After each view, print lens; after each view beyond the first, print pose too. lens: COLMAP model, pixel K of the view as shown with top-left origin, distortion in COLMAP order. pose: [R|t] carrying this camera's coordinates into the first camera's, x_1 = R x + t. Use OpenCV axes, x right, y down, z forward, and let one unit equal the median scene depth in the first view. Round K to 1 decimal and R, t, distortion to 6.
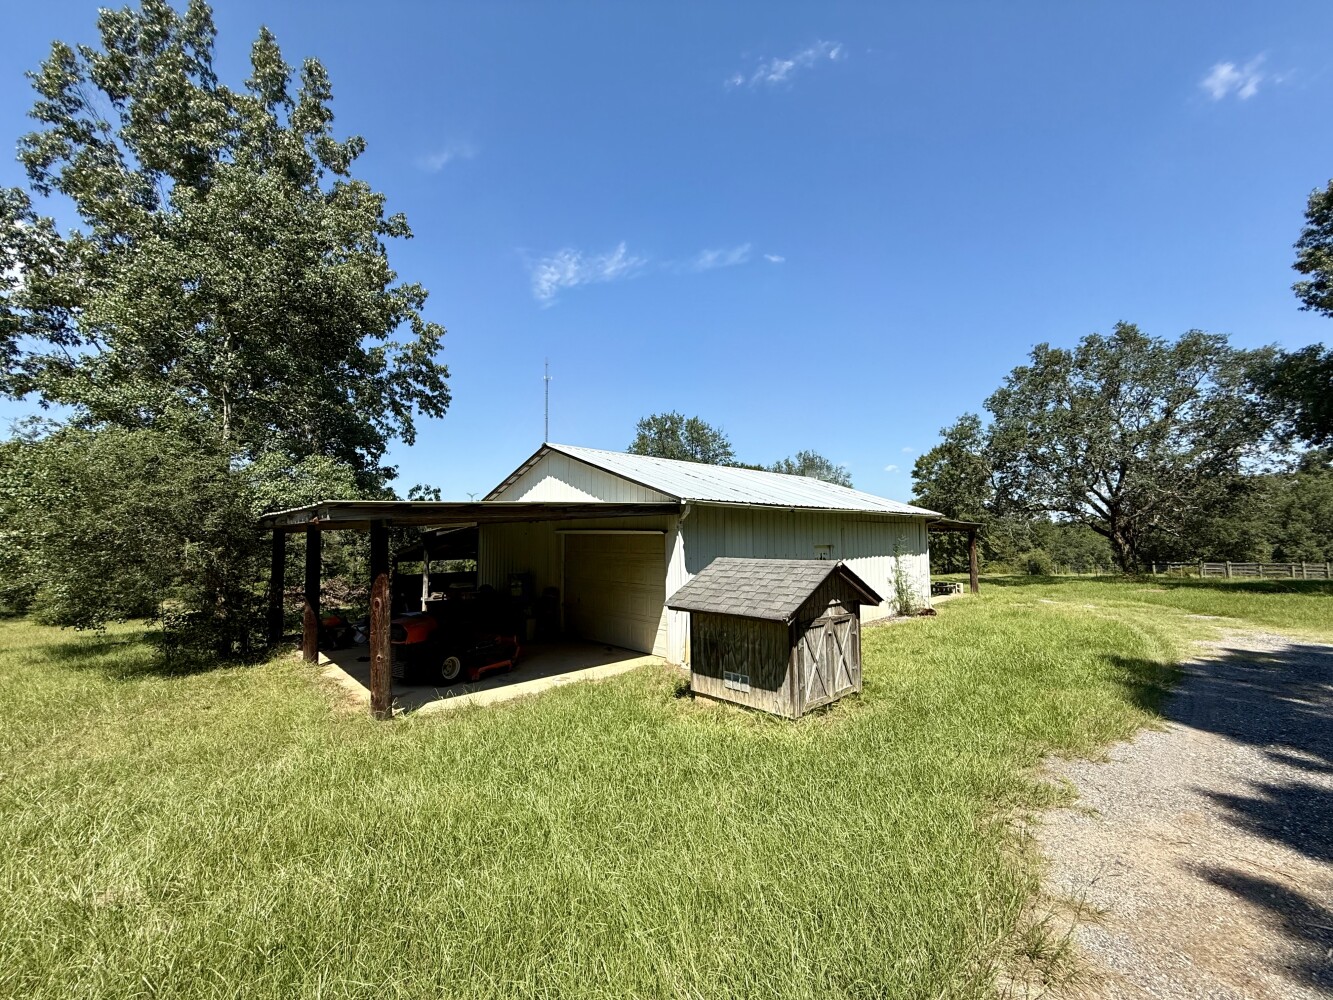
lens RADIAL K [[529.7, 0, 663.3], [0, 529.7, 504.0], [0, 0, 1]] dist [-0.000950, 0.000367]
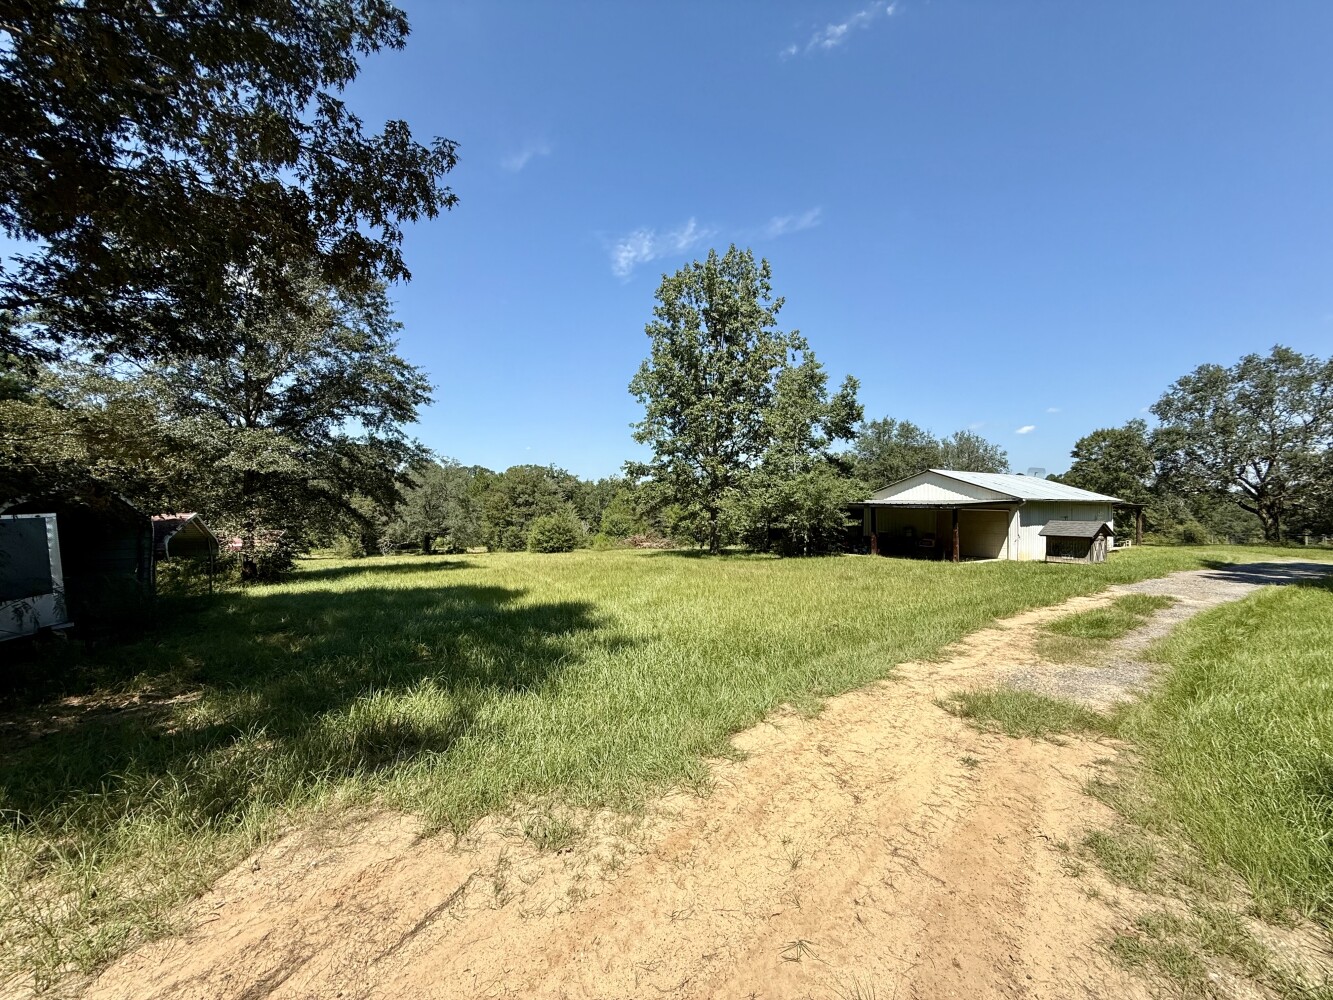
lens RADIAL K [[529.7, 0, 667.9], [0, 529.7, 504.7], [0, 0, 1]] dist [-0.000950, 0.000367]
pose [[0.983839, 0.011882, -0.178660, -0.347454], [-0.000297, 0.997903, 0.064730, -0.041421], [0.179054, -0.063631, 0.981779, -0.538462]]
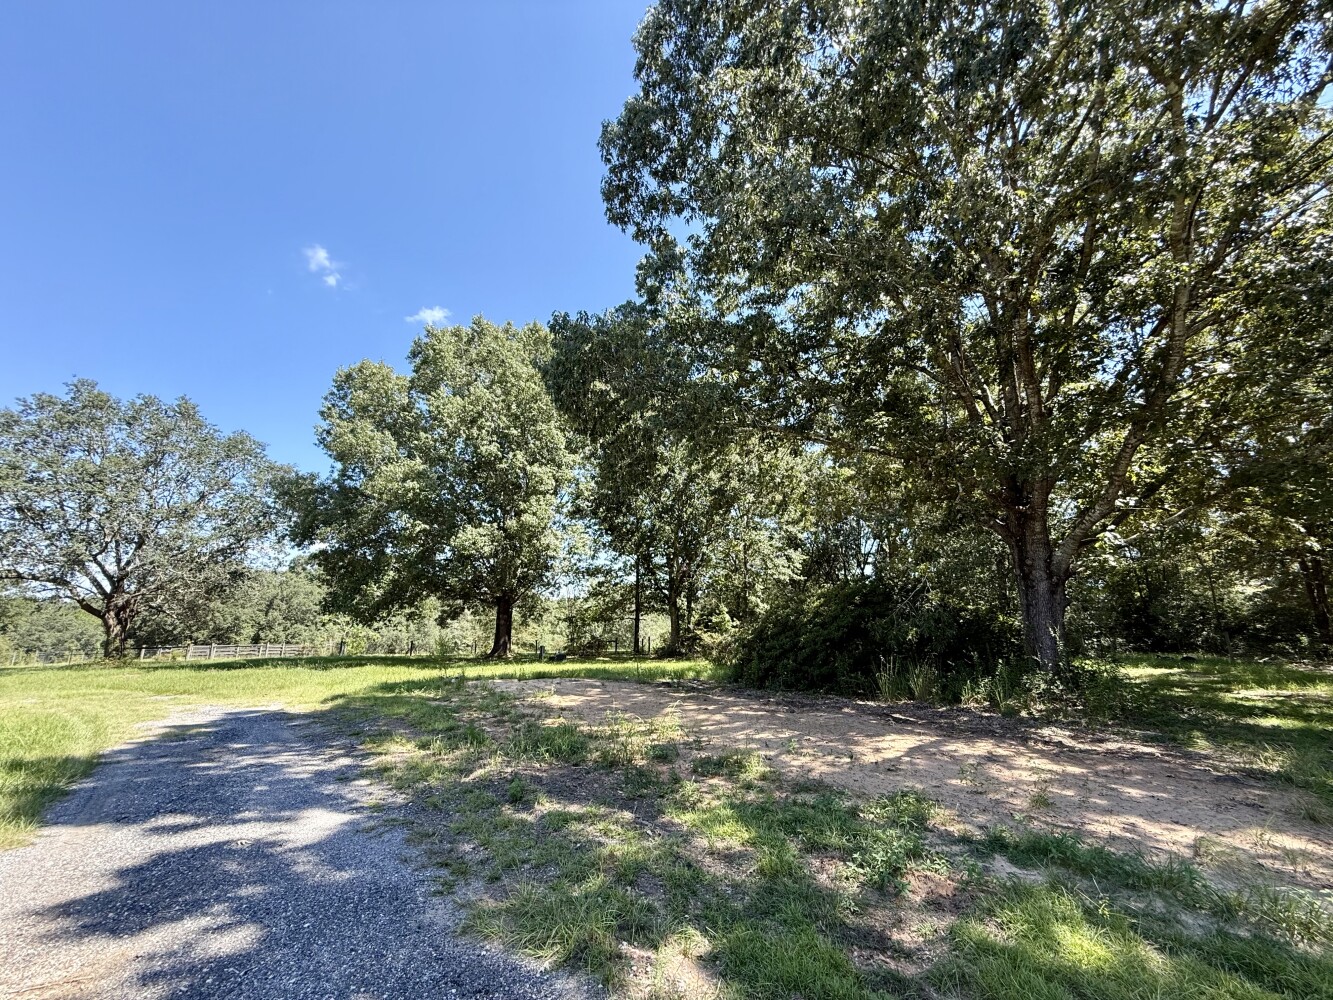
lens RADIAL K [[529.7, 0, 664.1], [0, 529.7, 500.9], [0, 0, 1]] dist [-0.000950, 0.000367]
pose [[0.076220, 0.244260, 0.966710, 0.020113], [-0.084465, 0.967627, -0.237833, 0.006068], [-0.993507, -0.063525, 0.094383, 0.001071]]
